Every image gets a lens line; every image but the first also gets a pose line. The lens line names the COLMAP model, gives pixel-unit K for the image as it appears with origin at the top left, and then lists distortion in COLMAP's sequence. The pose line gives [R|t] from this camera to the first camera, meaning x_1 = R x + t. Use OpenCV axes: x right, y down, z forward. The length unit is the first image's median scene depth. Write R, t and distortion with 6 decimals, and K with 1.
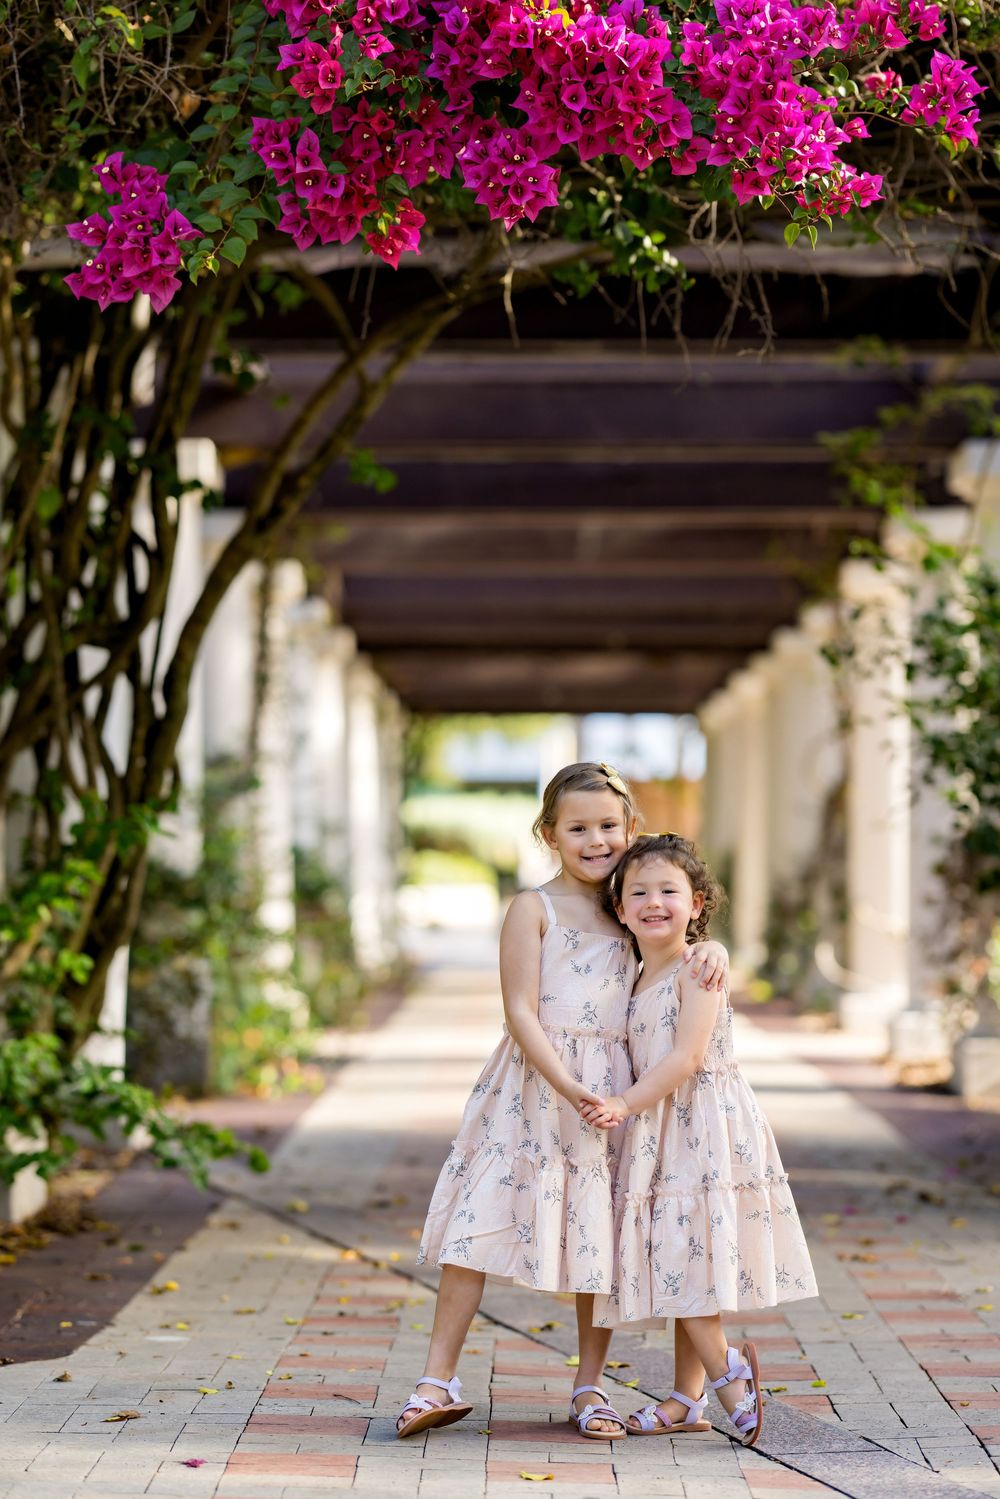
lens RADIAL K [[3715.1, 0, 500.0], [0, 3715.1, 749.5], [0, 0, 1]] dist [-0.008492, -0.179854]
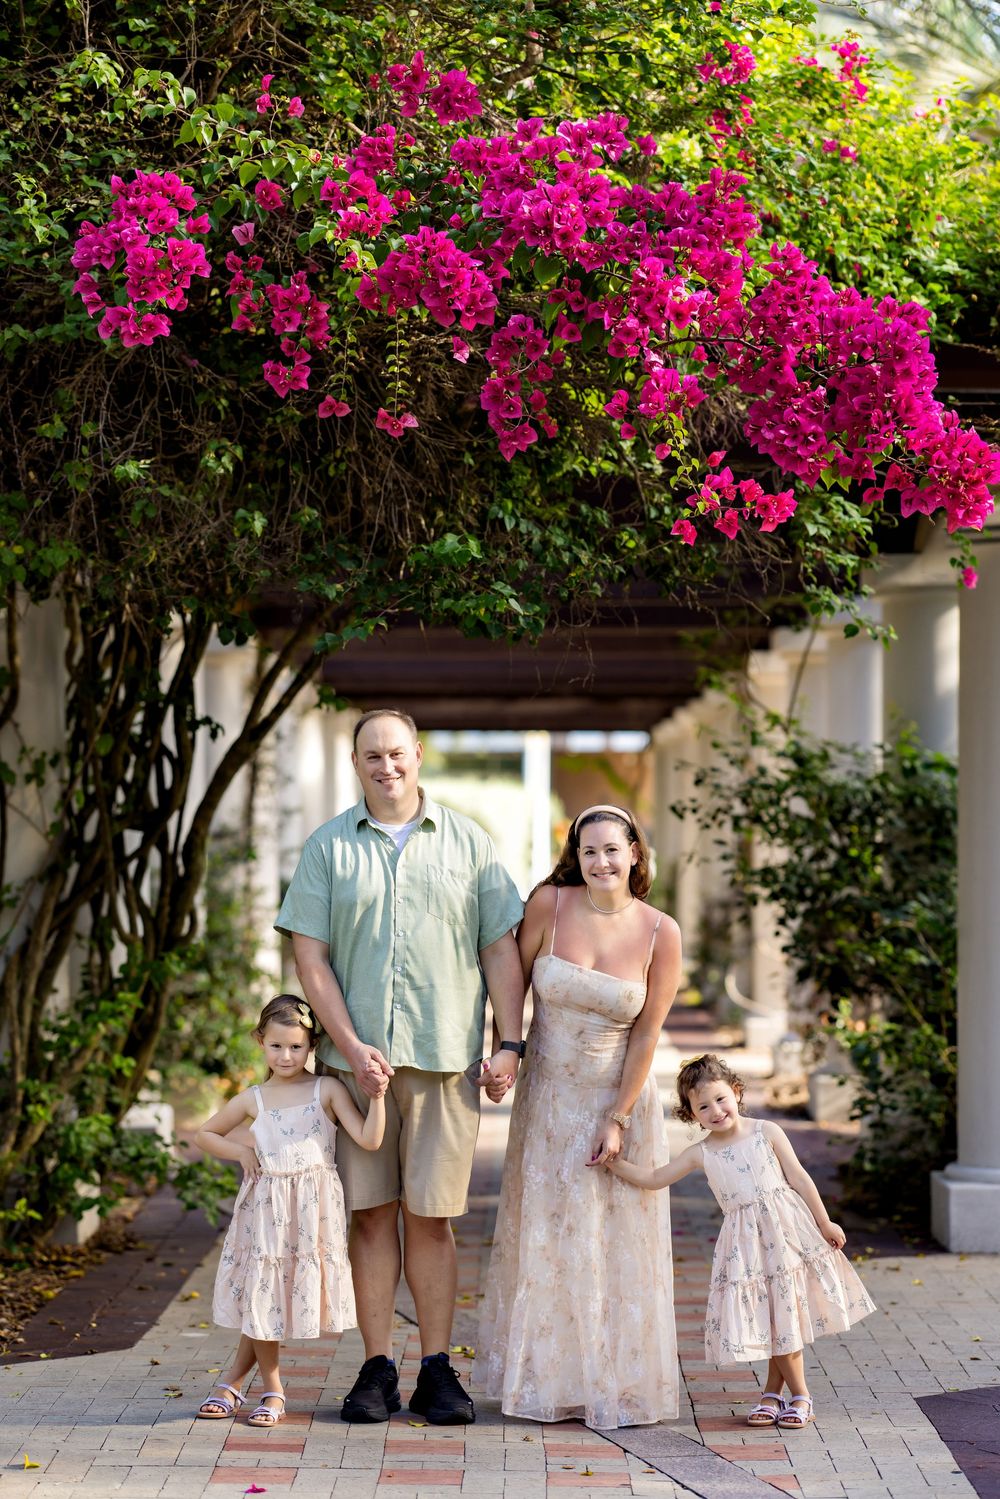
lens RADIAL K [[3715.1, 0, 500.0], [0, 3715.1, 749.5], [0, 0, 1]] dist [-0.008492, -0.179854]
pose [[0.999994, -0.002848, 0.001723, 0.025513], [0.002823, 0.999895, 0.014204, -0.077024], [-0.001763, -0.014199, 0.999898, -0.390930]]
